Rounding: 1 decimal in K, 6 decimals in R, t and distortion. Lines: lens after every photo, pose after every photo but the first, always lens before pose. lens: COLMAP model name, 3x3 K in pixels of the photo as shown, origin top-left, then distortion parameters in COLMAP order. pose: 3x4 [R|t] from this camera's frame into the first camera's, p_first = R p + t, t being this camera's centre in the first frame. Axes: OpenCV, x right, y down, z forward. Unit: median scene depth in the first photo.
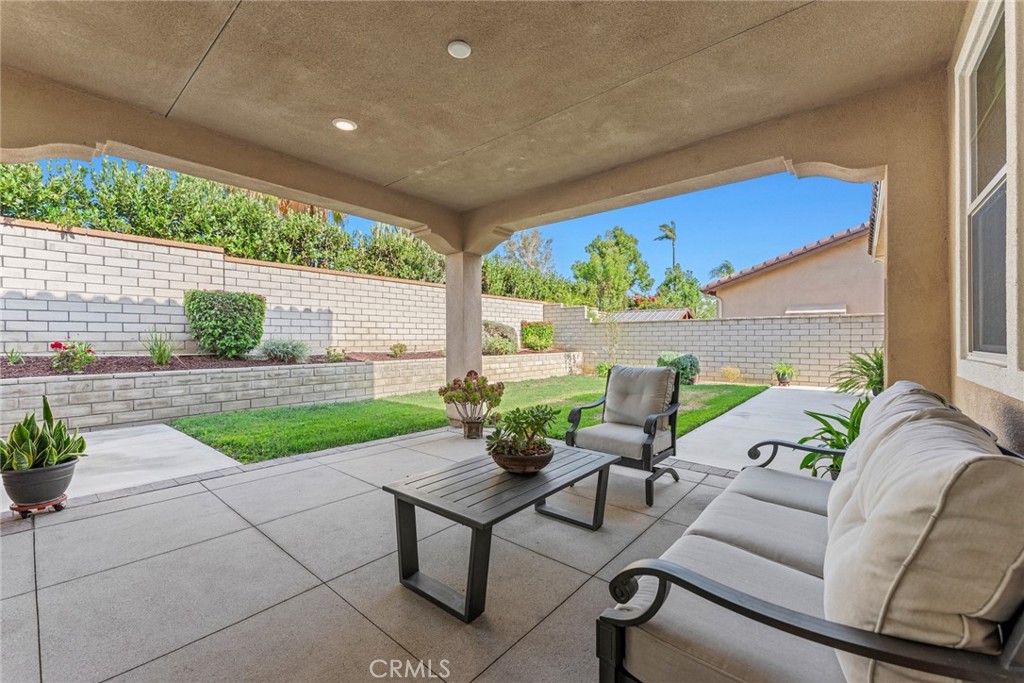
lens RADIAL K [[415.2, 0, 512.8], [0, 415.2, 339.9], [0, 0, 1]] dist [0.001062, -0.000102]
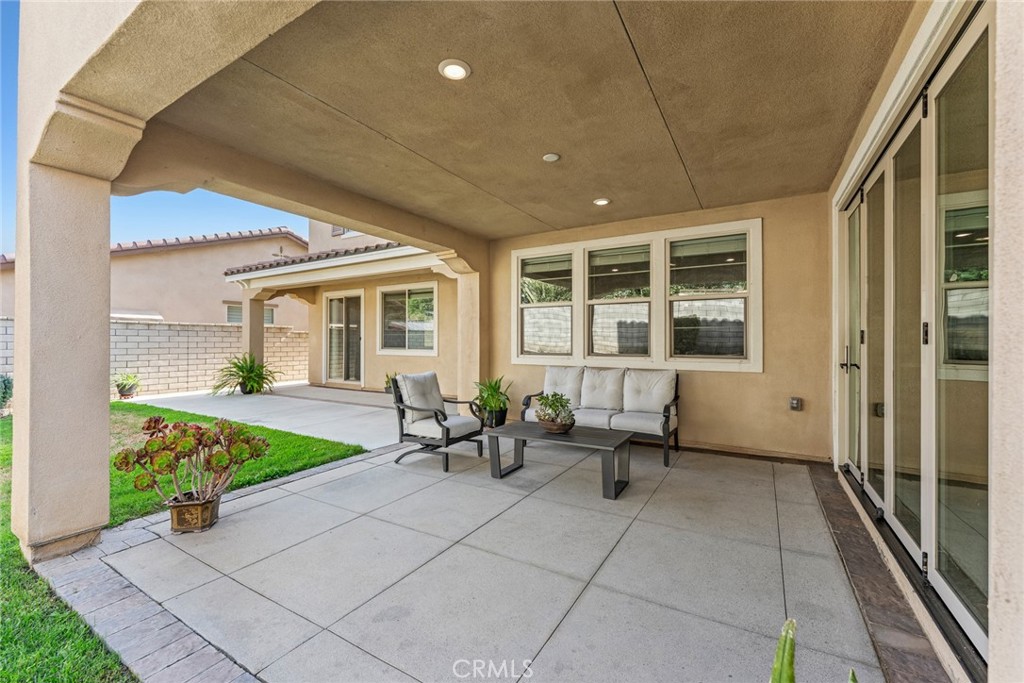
lens RADIAL K [[415.2, 0, 508.8], [0, 415.2, 340.0], [0, 0, 1]] dist [0.001062, -0.000102]
pose [[-0.151933, 0.004656, 0.988380, -0.845765], [-0.001686, 0.999986, -0.004970, -0.030056], [-0.988389, -0.002421, -0.151923, 0.755092]]
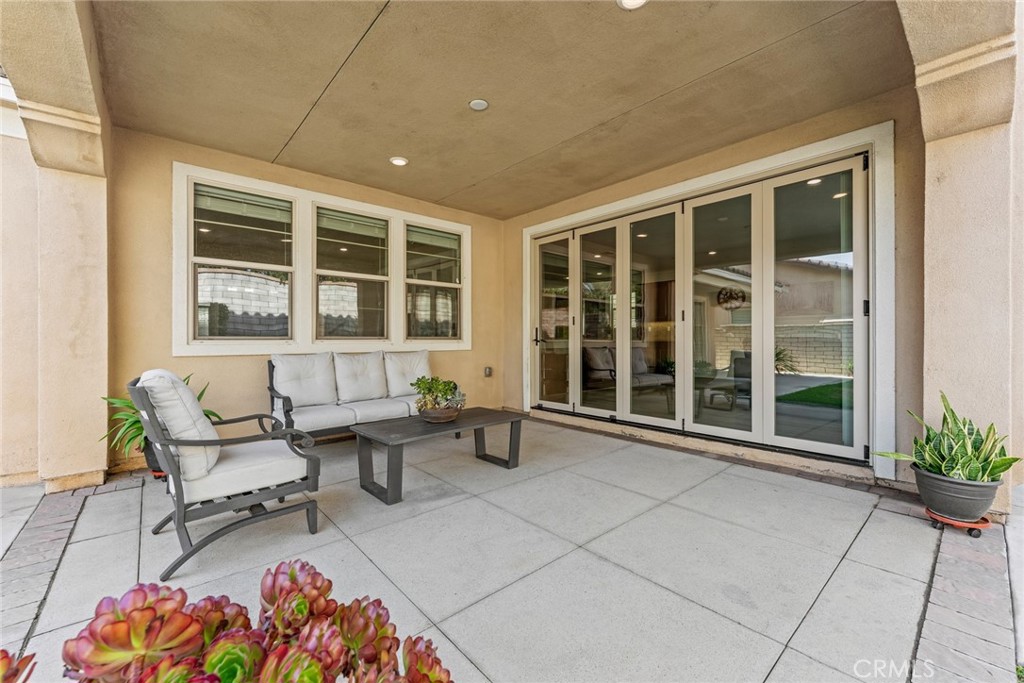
lens RADIAL K [[415.2, 0, 507.8], [0, 415.2, 340.1], [0, 0, 1]] dist [0.001062, -0.000102]
pose [[-0.986967, 0.002439, 0.160904, -0.229392], [0.002680, 0.999996, 0.001281, 0.013428], [-0.160901, 0.001696, -0.986969, 1.243185]]
